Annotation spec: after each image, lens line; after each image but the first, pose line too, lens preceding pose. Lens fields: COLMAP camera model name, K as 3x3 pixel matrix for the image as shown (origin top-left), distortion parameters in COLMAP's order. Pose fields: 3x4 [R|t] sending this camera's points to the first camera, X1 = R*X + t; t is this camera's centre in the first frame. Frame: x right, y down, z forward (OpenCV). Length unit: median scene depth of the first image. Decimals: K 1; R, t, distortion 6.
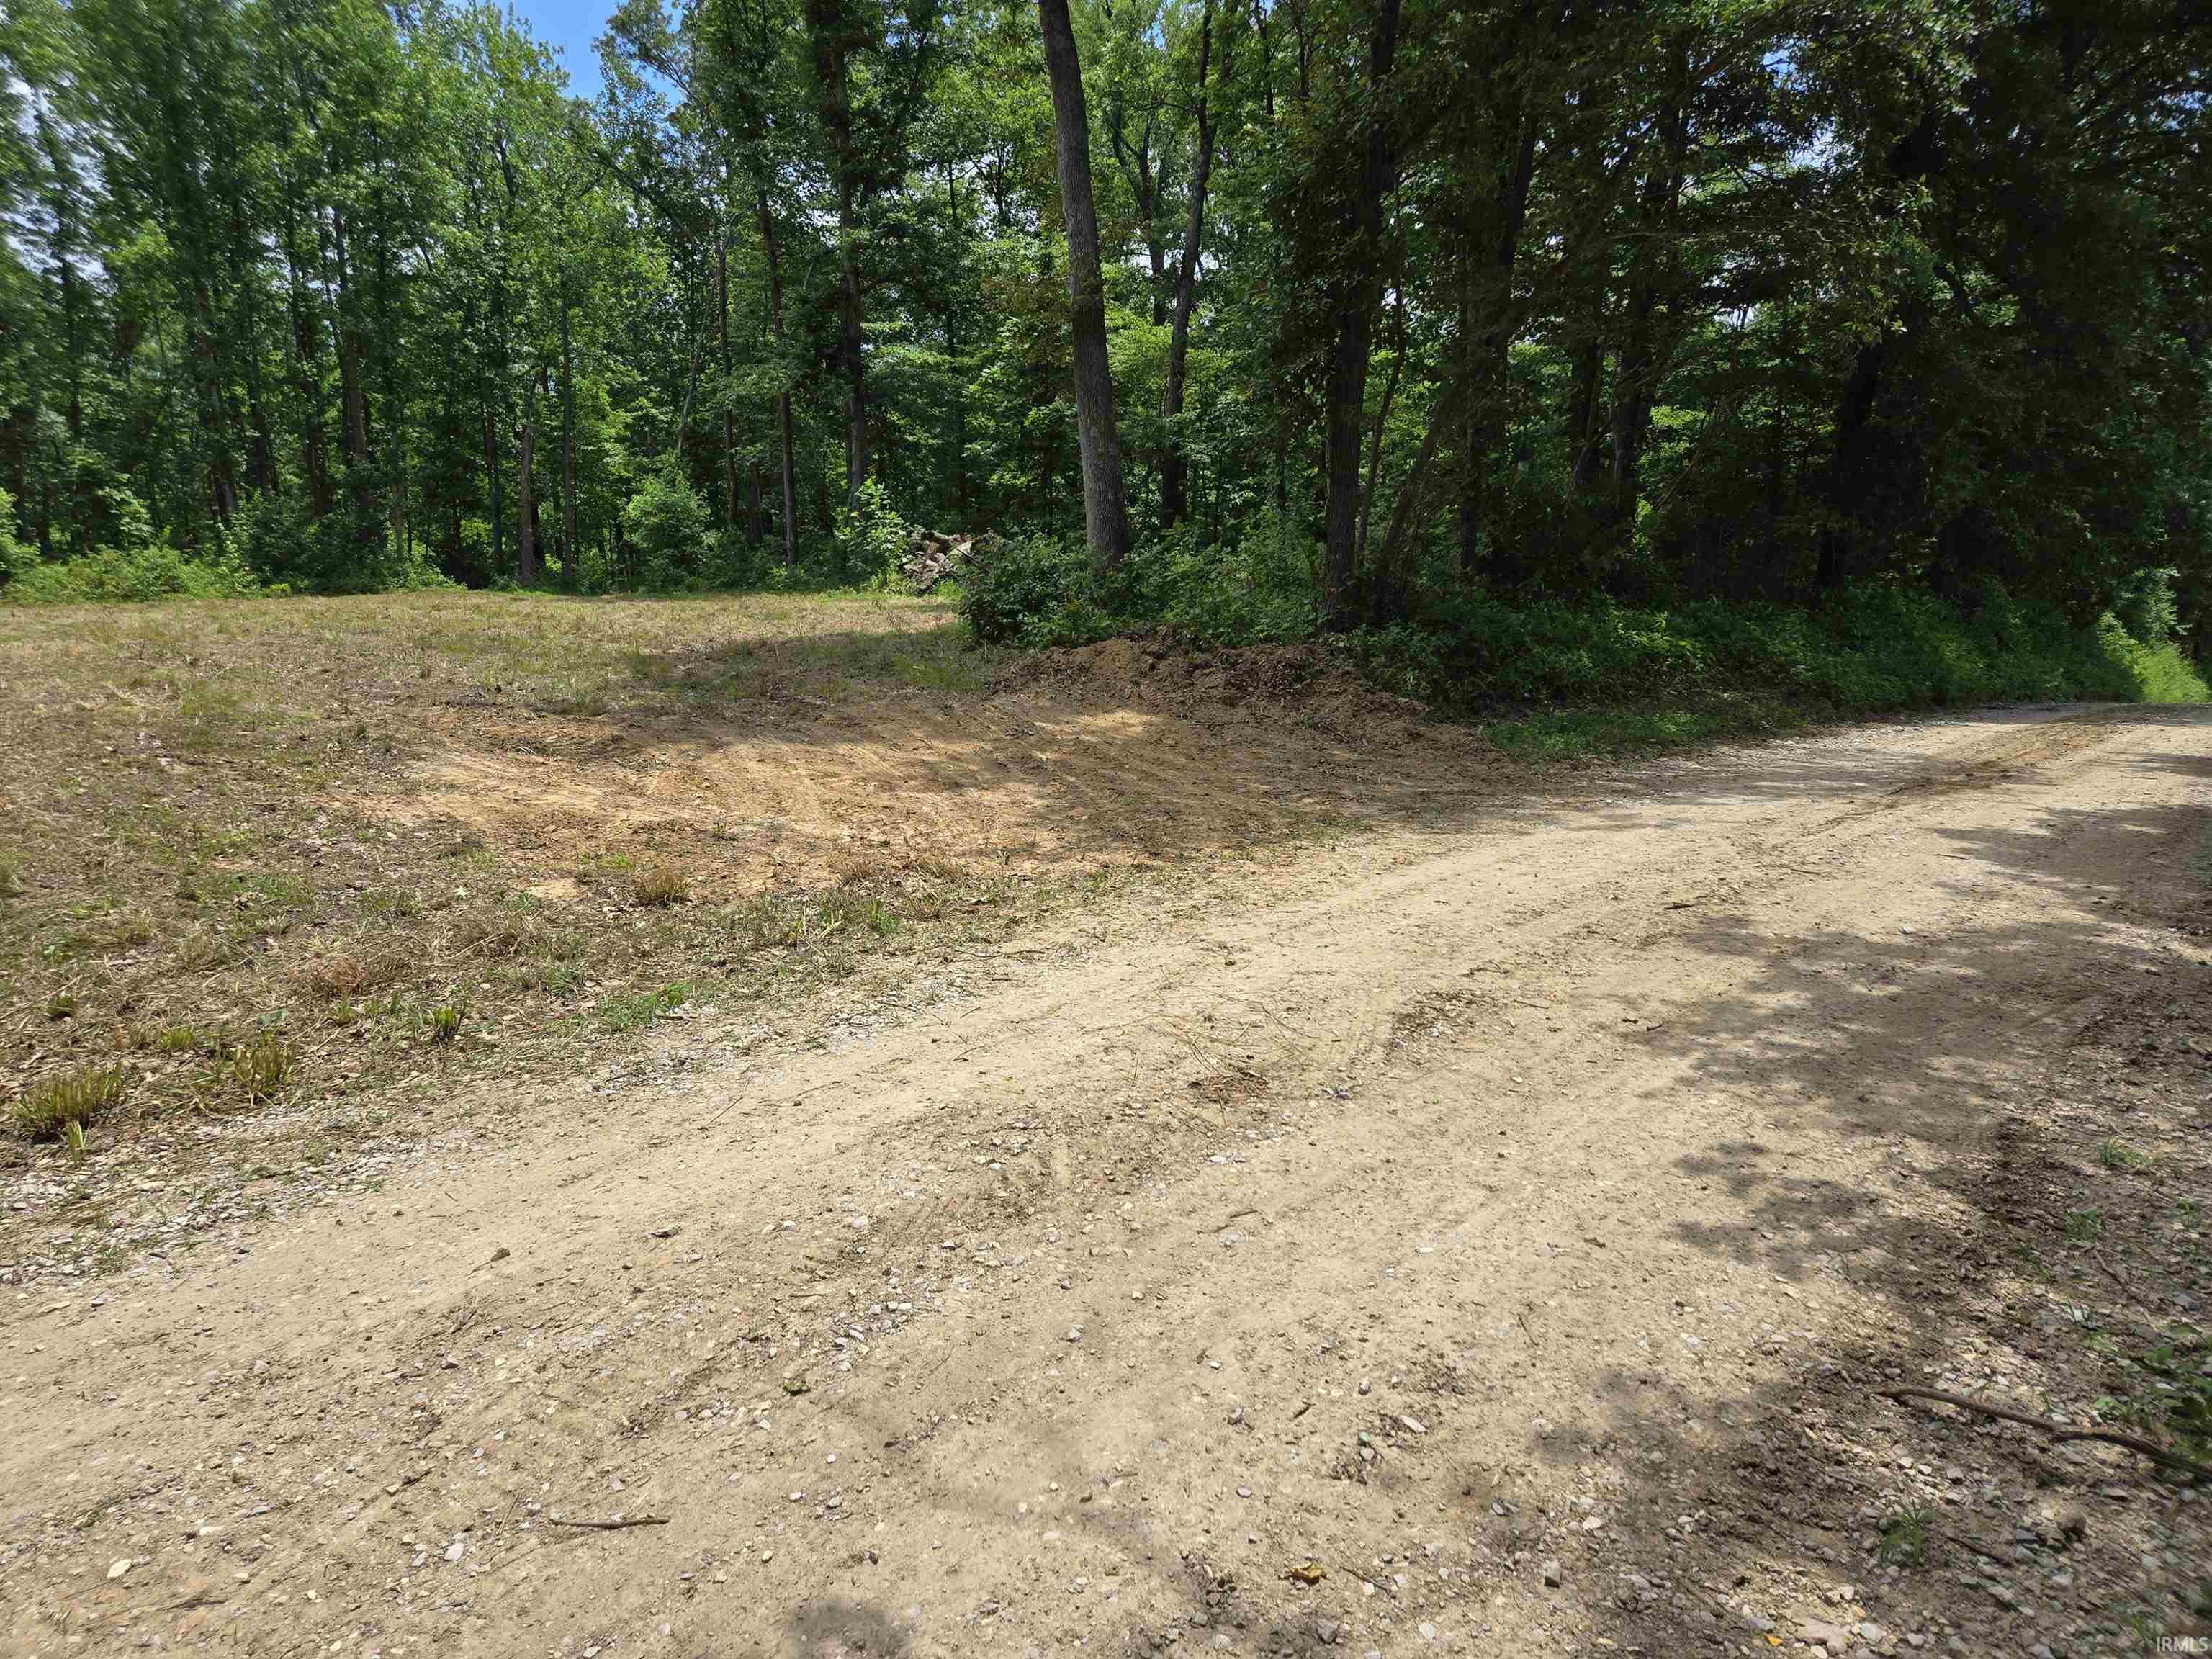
lens RADIAL K [[1490.0, 0, 1149.9], [0, 1490.0, 814.6], [0, 0, 1]] dist [0.088946, -0.071765]
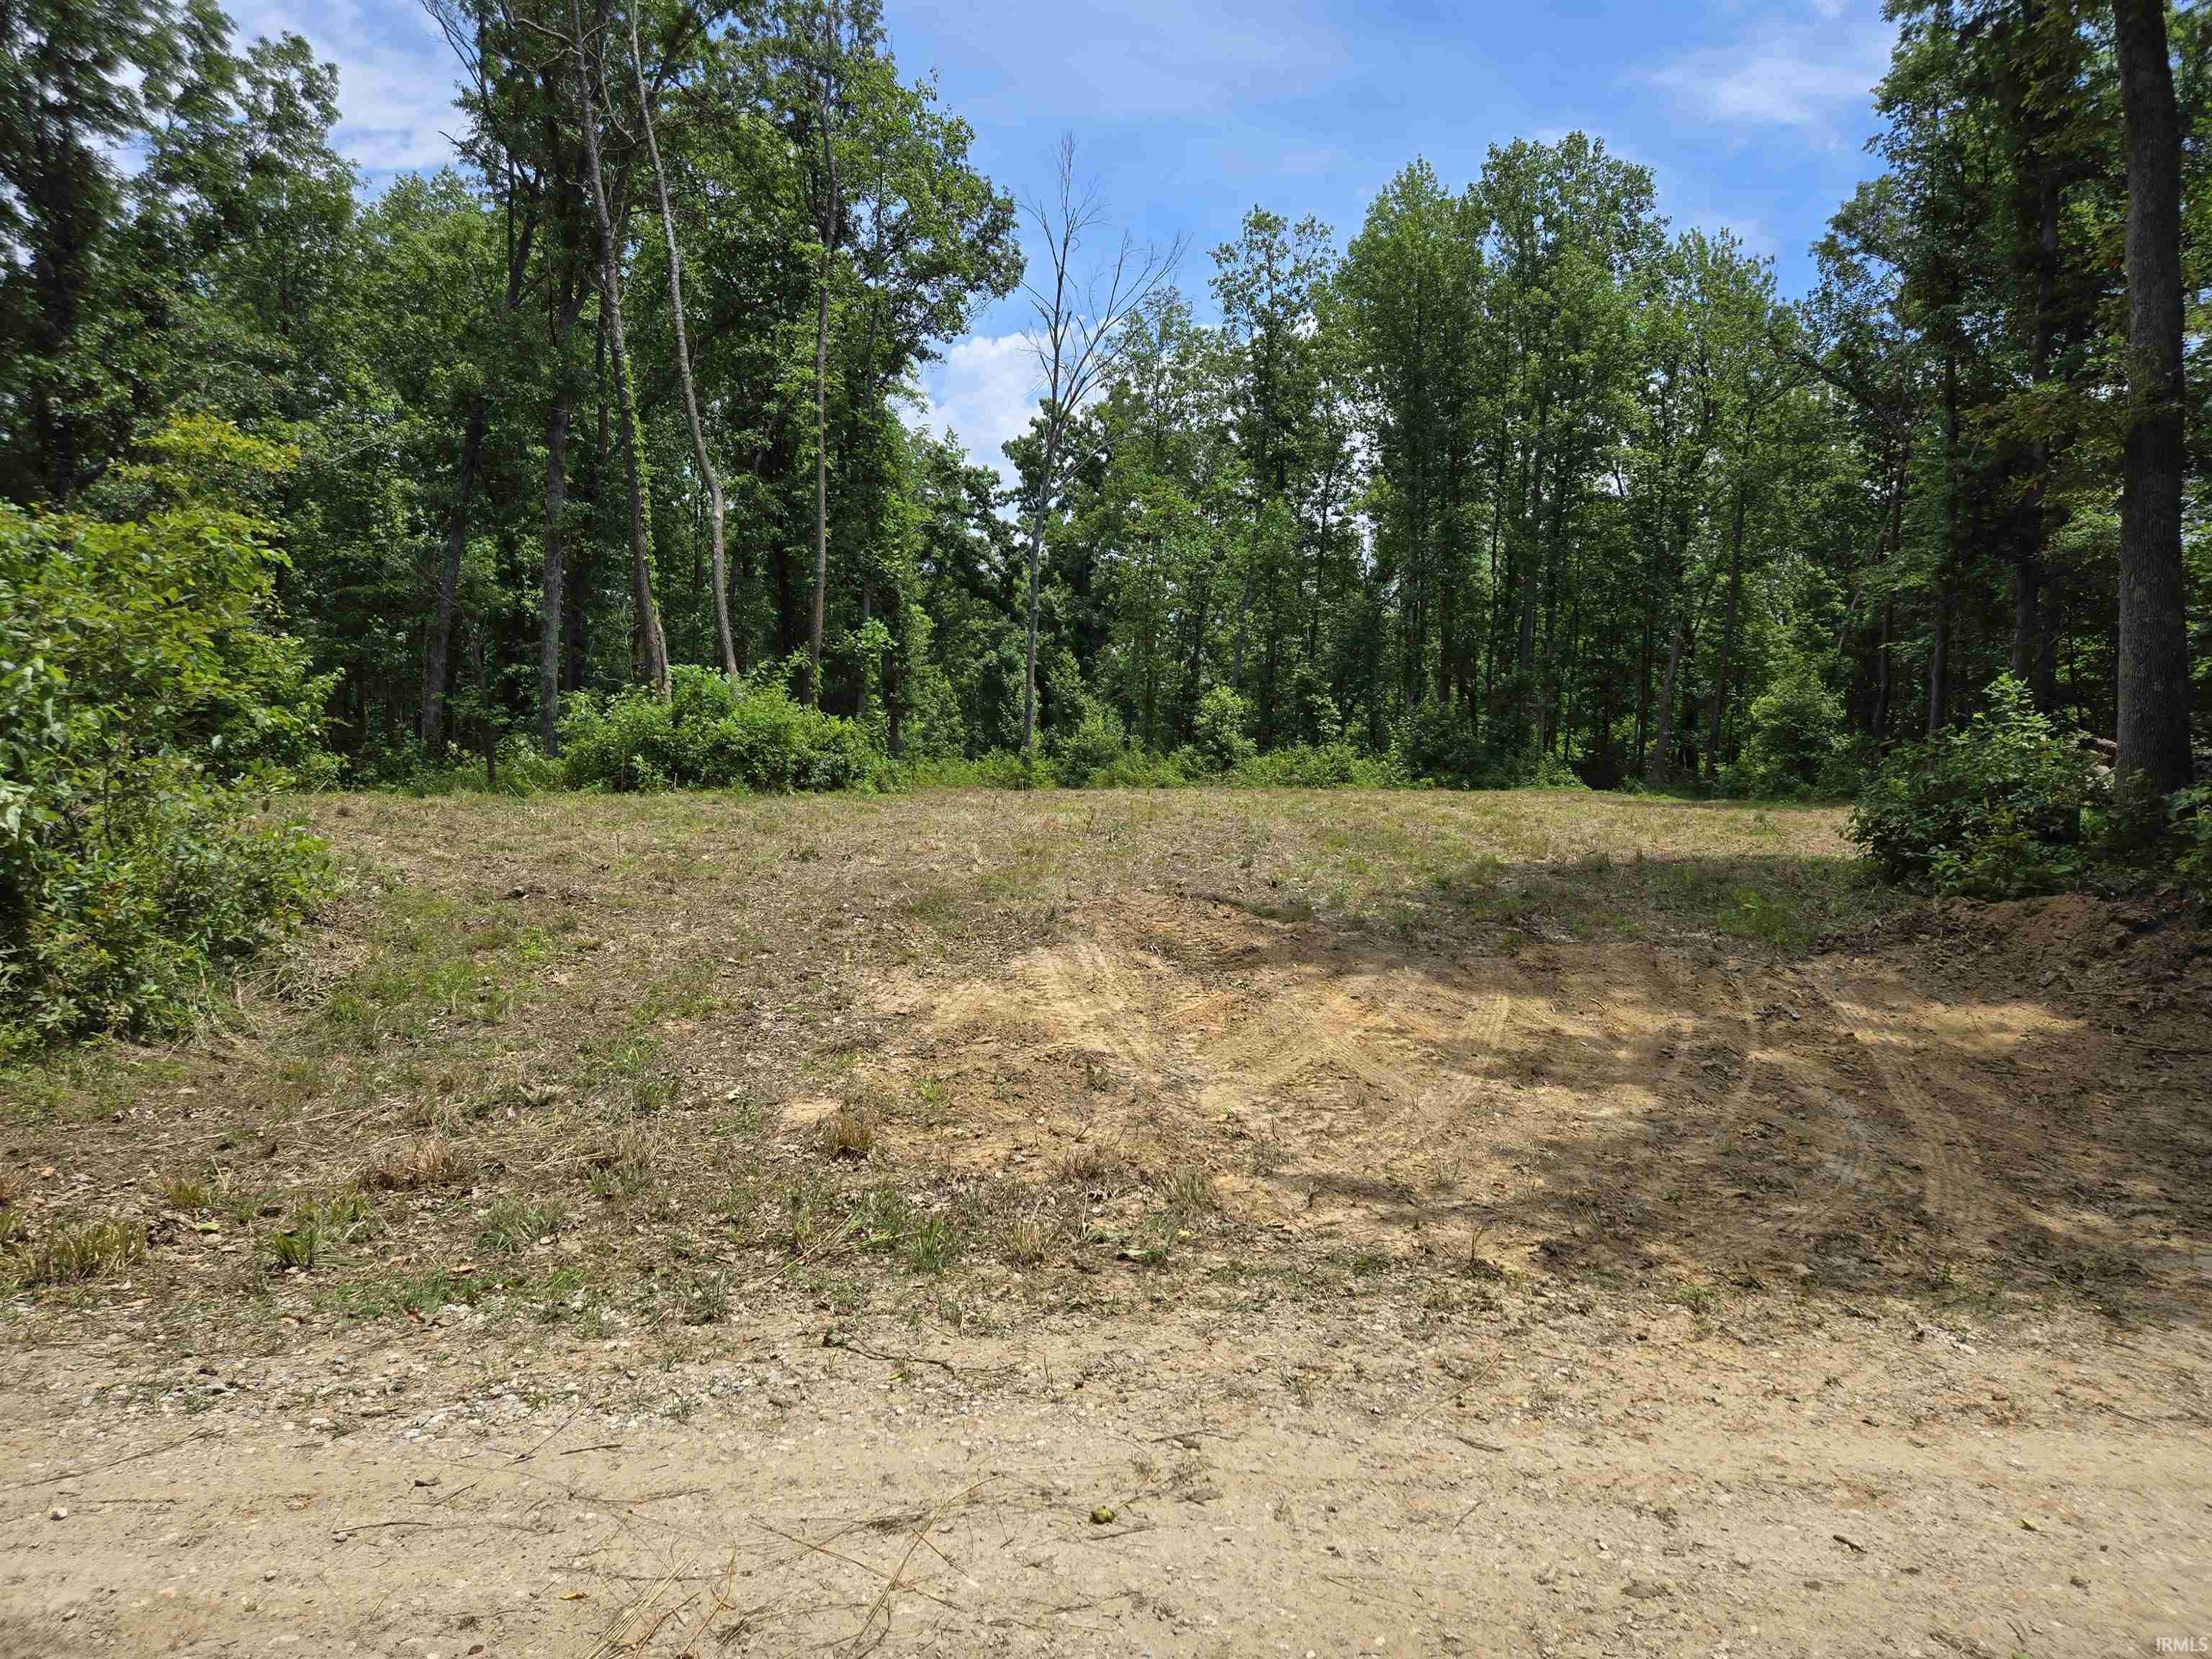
lens RADIAL K [[1490.0, 0, 1149.9], [0, 1490.0, 814.6], [0, 0, 1]] dist [0.088946, -0.071765]
pose [[0.697878, 0.056974, -0.713947, 0.073686], [-0.151511, 0.986015, -0.069415, -0.018868], [0.700008, 0.156614, 0.696751, 0.103100]]
